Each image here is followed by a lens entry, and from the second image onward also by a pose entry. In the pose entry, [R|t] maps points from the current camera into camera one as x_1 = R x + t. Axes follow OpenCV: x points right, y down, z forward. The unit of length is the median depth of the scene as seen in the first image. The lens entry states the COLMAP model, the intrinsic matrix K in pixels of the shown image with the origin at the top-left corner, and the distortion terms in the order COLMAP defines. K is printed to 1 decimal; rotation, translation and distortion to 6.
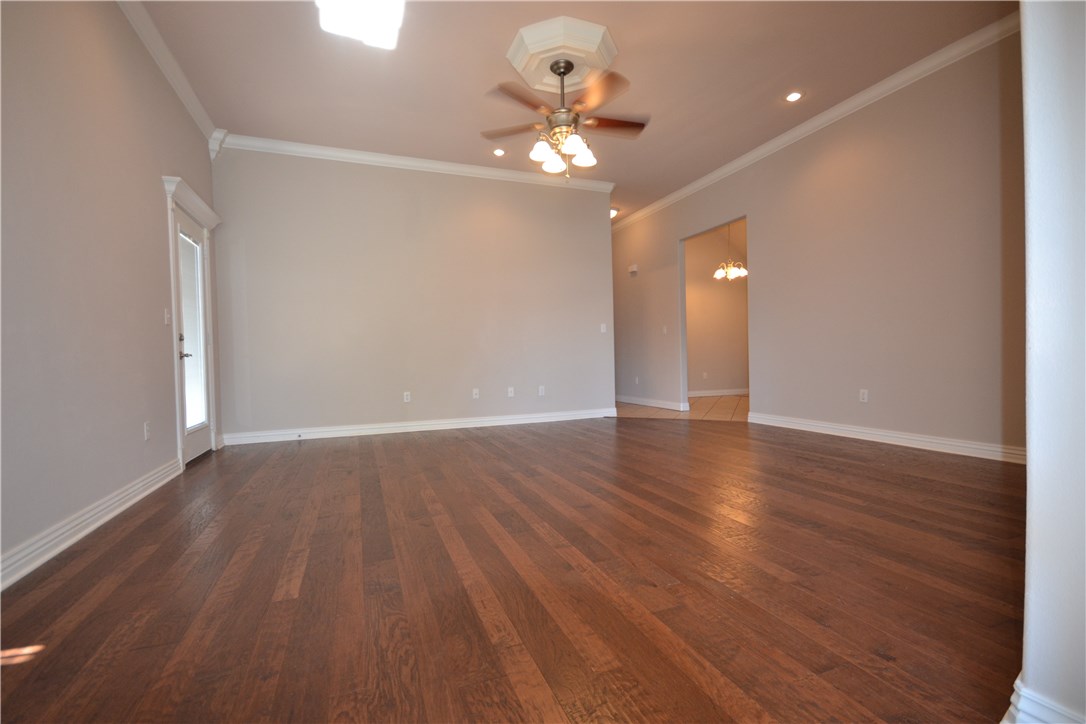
lens RADIAL K [[486.0, 0, 543.0], [0, 486.0, 362.0], [0, 0, 1]] dist [-0.001748, -0.000293]
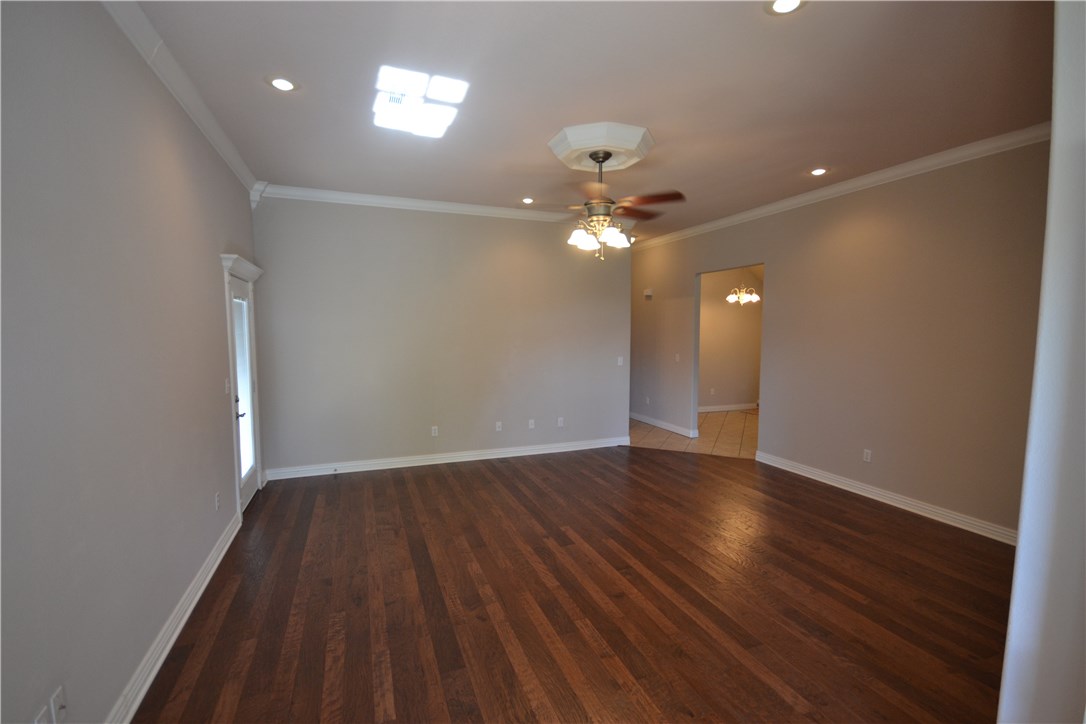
lens RADIAL K [[485.6, 0, 543.0], [0, 485.6, 362.0], [0, 0, 1]] dist [-0.000453, -0.004284]
pose [[0.999717, 0.023714, 0.001789, -0.076215], [-0.023778, 0.997912, 0.060057, -0.224736], [-0.000361, -0.060083, 0.998193, -0.069247]]
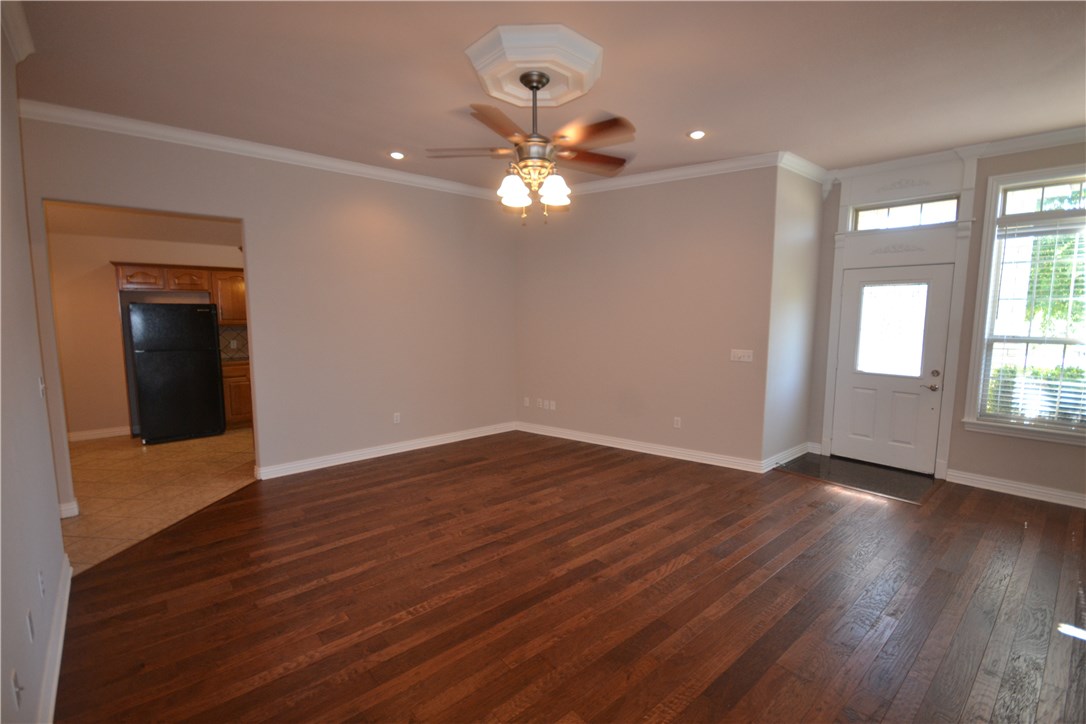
lens RADIAL K [[485.6, 0, 543.0], [0, 485.6, 362.0], [0, 0, 1]] dist [-0.000453, -0.004284]
pose [[-0.343695, -0.078246, 0.935816, -0.757957], [0.013213, 0.996021, 0.088133, -0.218175], [-0.938989, 0.042656, -0.341293, 1.296508]]
